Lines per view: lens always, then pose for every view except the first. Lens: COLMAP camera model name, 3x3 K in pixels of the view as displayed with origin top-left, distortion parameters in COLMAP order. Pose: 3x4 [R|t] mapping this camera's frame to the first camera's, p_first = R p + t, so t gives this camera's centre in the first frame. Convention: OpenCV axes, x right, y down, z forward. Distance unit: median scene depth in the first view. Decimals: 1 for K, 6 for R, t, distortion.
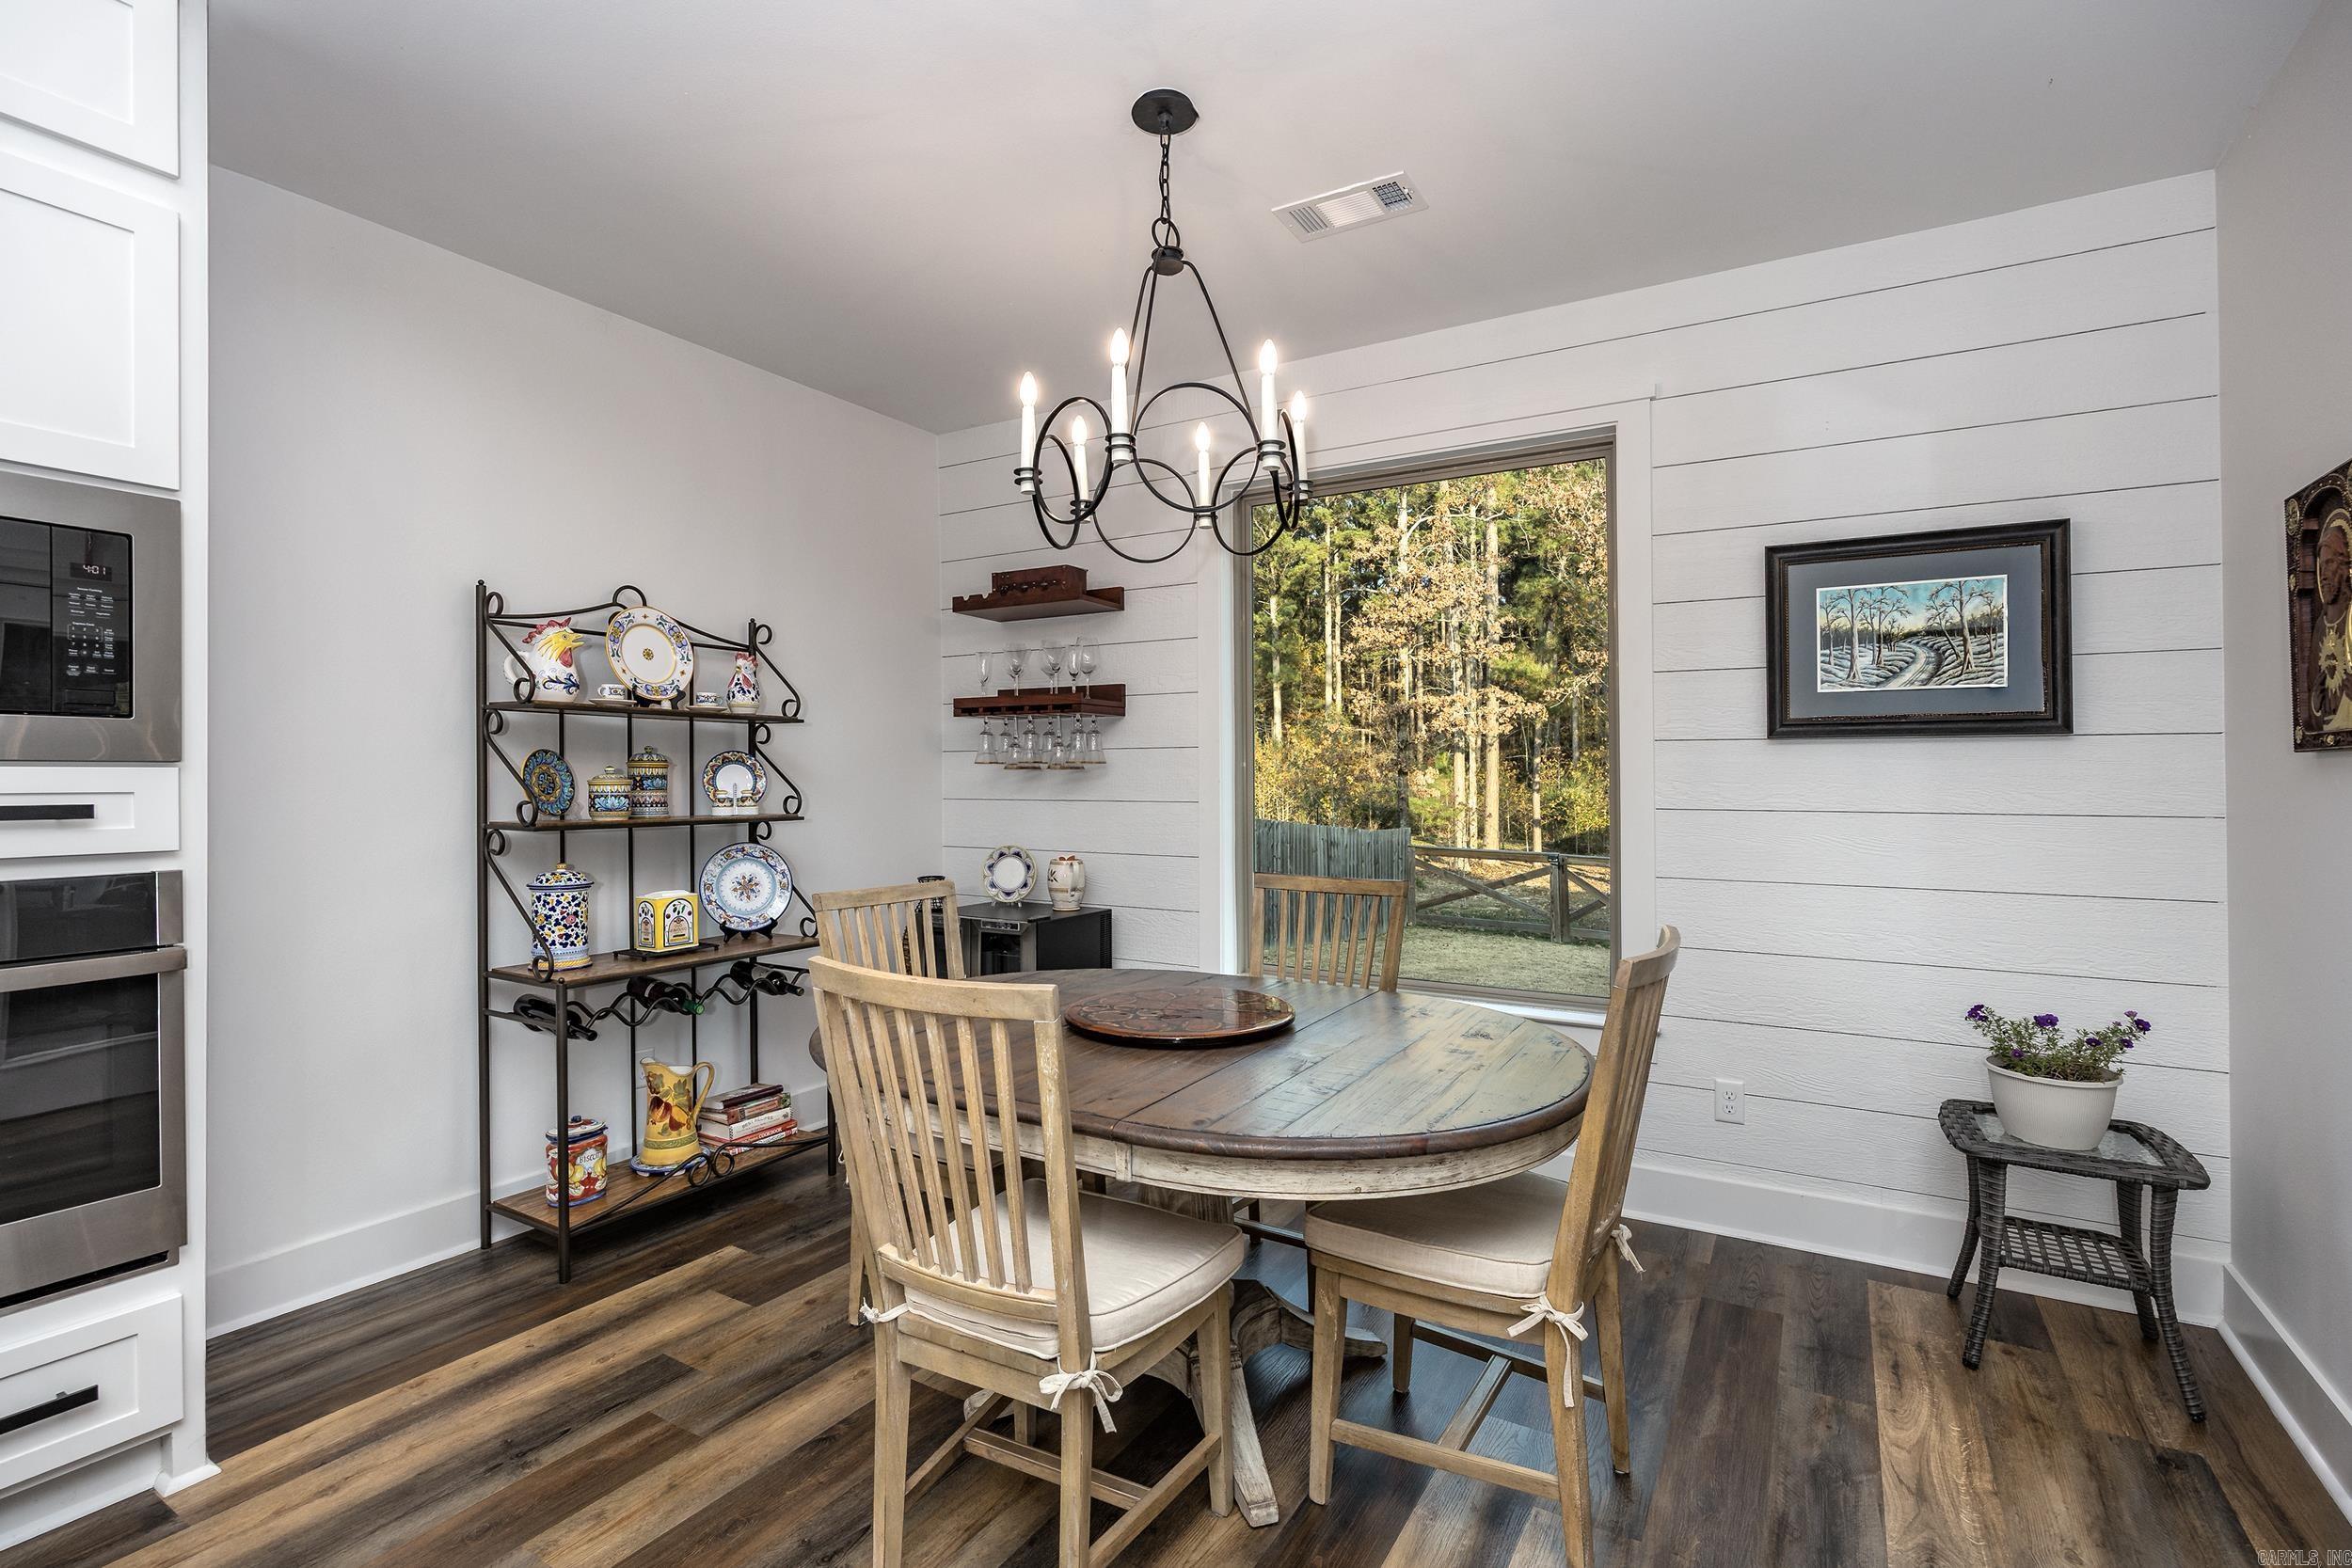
lens RADIAL K [[1081.0, 0, 1217.6], [0, 1081.0, 766.8], [0, 0, 1]] dist [-0.000860, -0.000188]
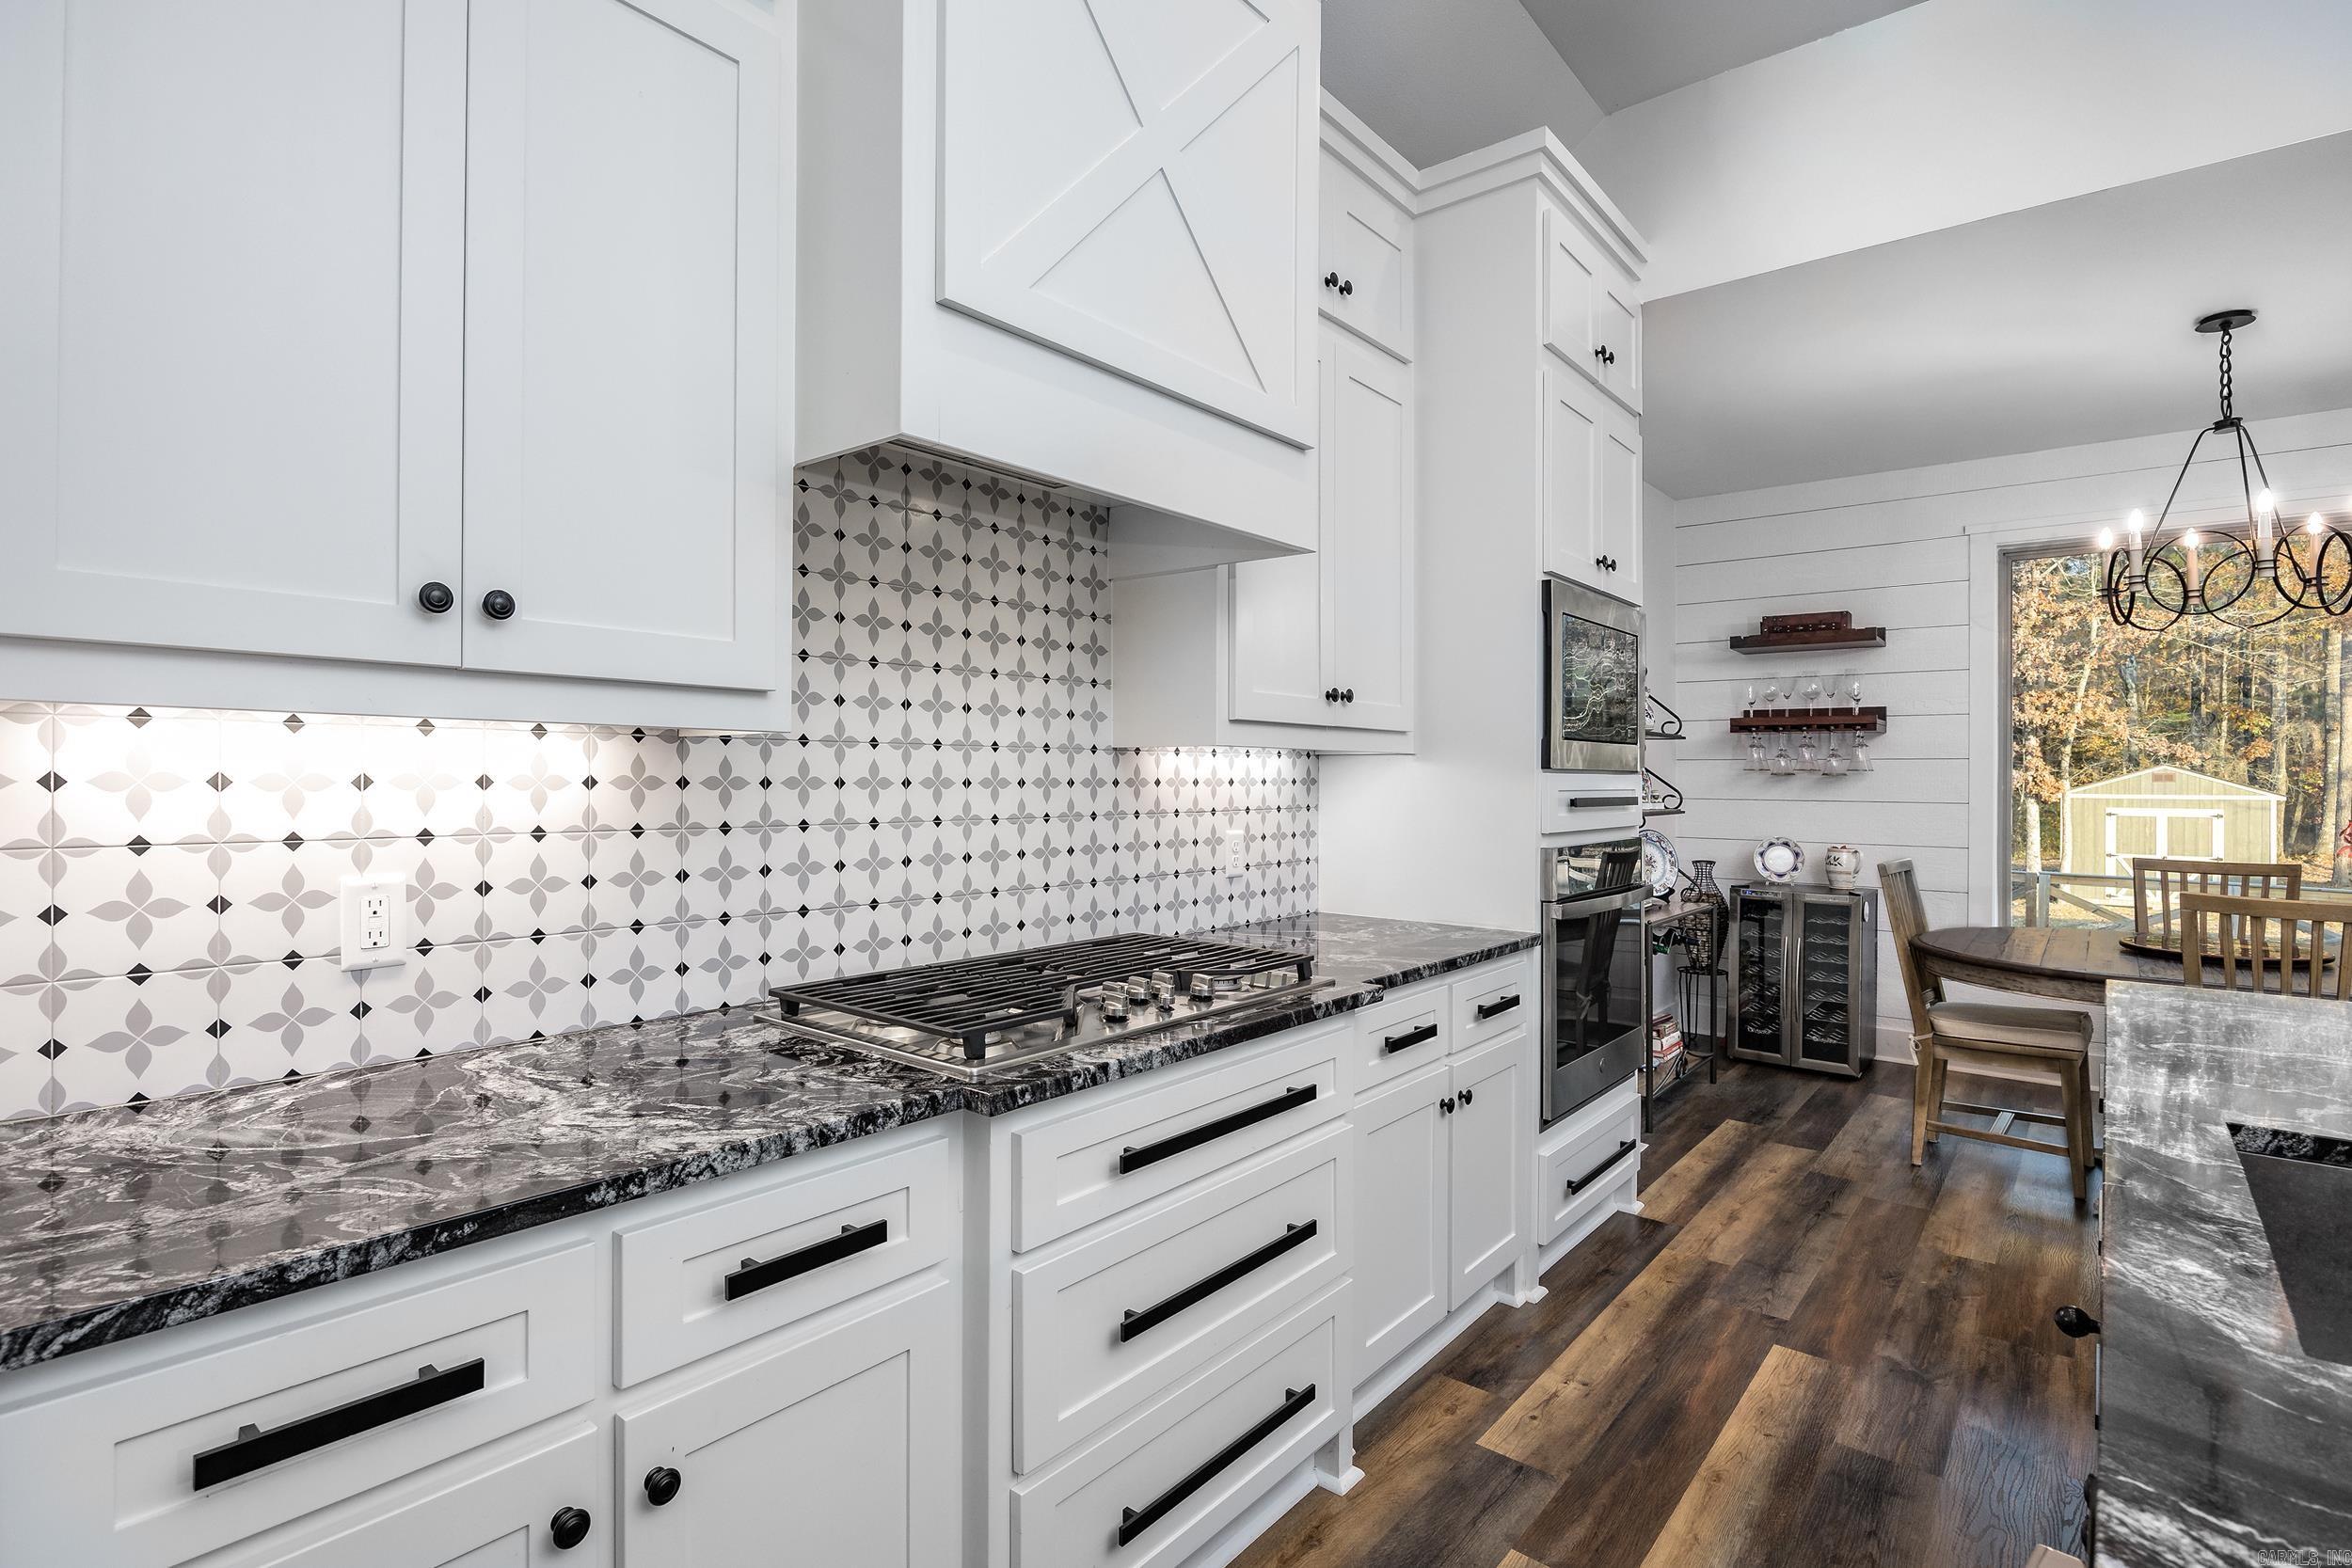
lens RADIAL K [[1157.6, 0, 1146.3], [0, 1157.6, 765.5], [0, 0, 1]] dist [-0.006120, -0.001297]
pose [[0.986440, 0.006228, -0.164007, -0.952006], [-0.006446, 0.999979, -0.000796, -0.004020], [0.163999, 0.001843, 0.986459, -0.585174]]
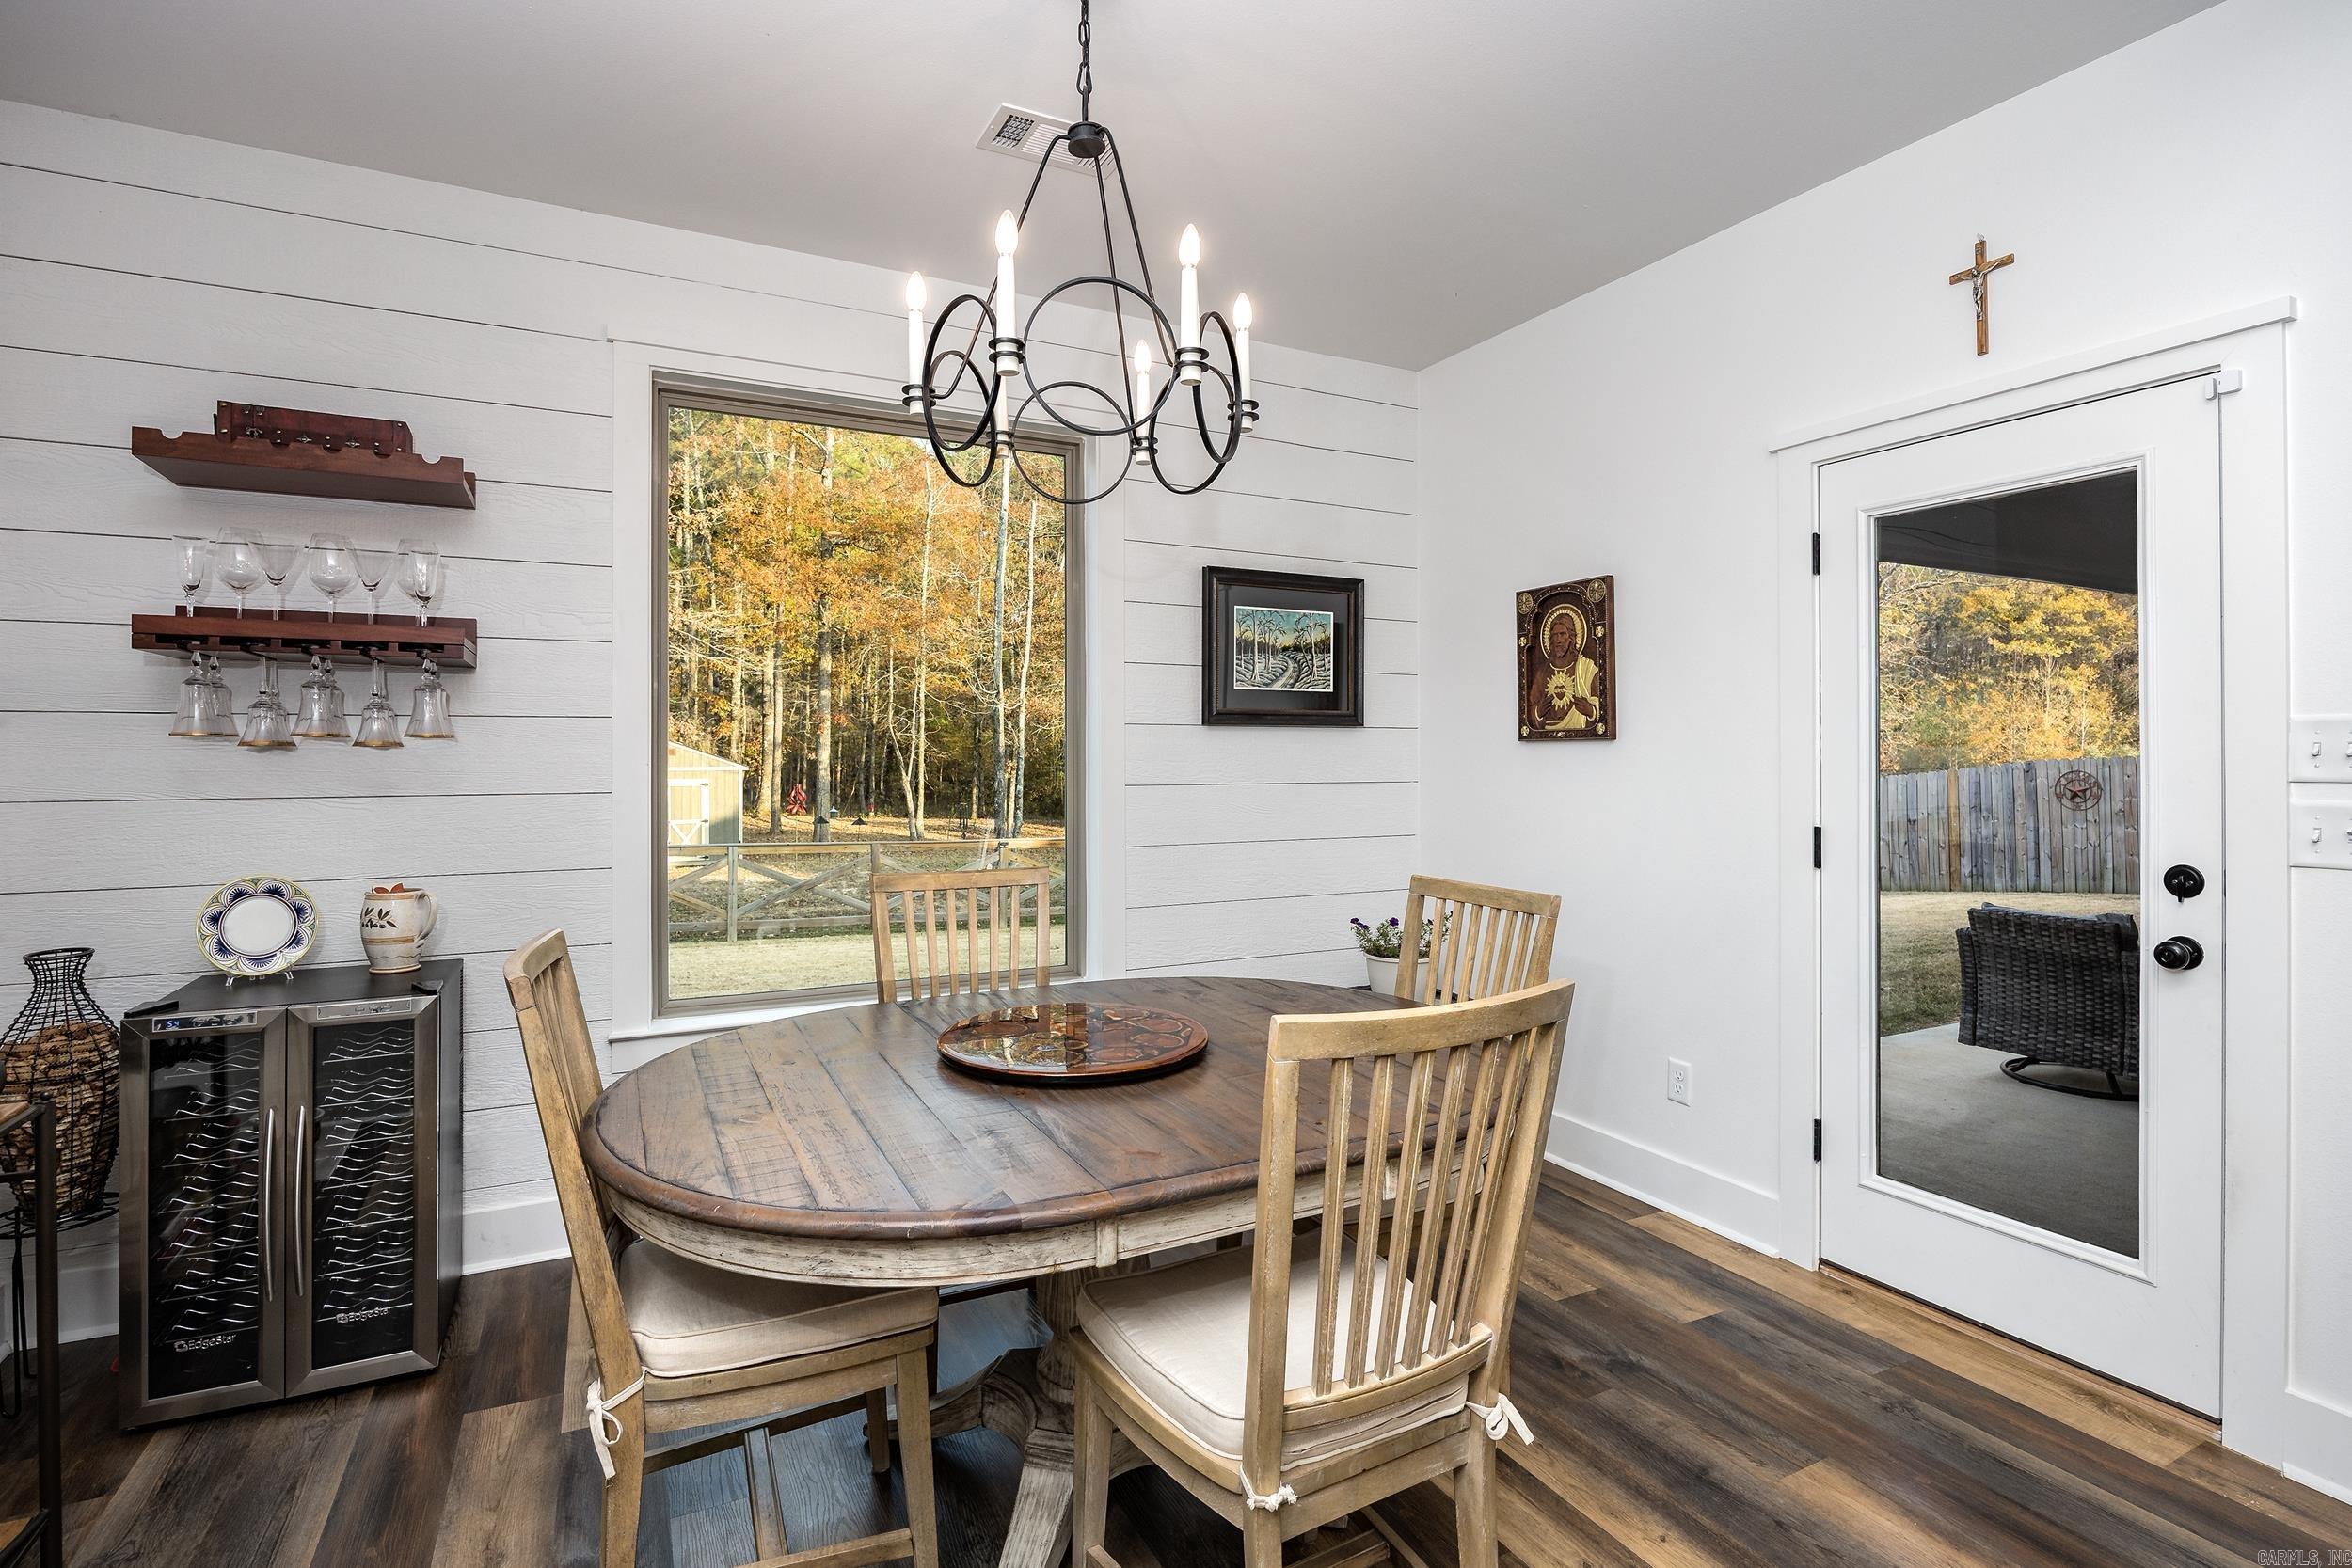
lens RADIAL K [[1096.2, 0, 1105.4], [0, 1096.2, 747.5], [0, 0, 1]] dist [0.000344, -0.000017]
pose [[0.567564, 0.004592, 0.823317, -0.578174], [-0.003588, 0.999989, -0.003104, 0.004355], [-0.823322, -0.001193, 0.567574, 0.399886]]
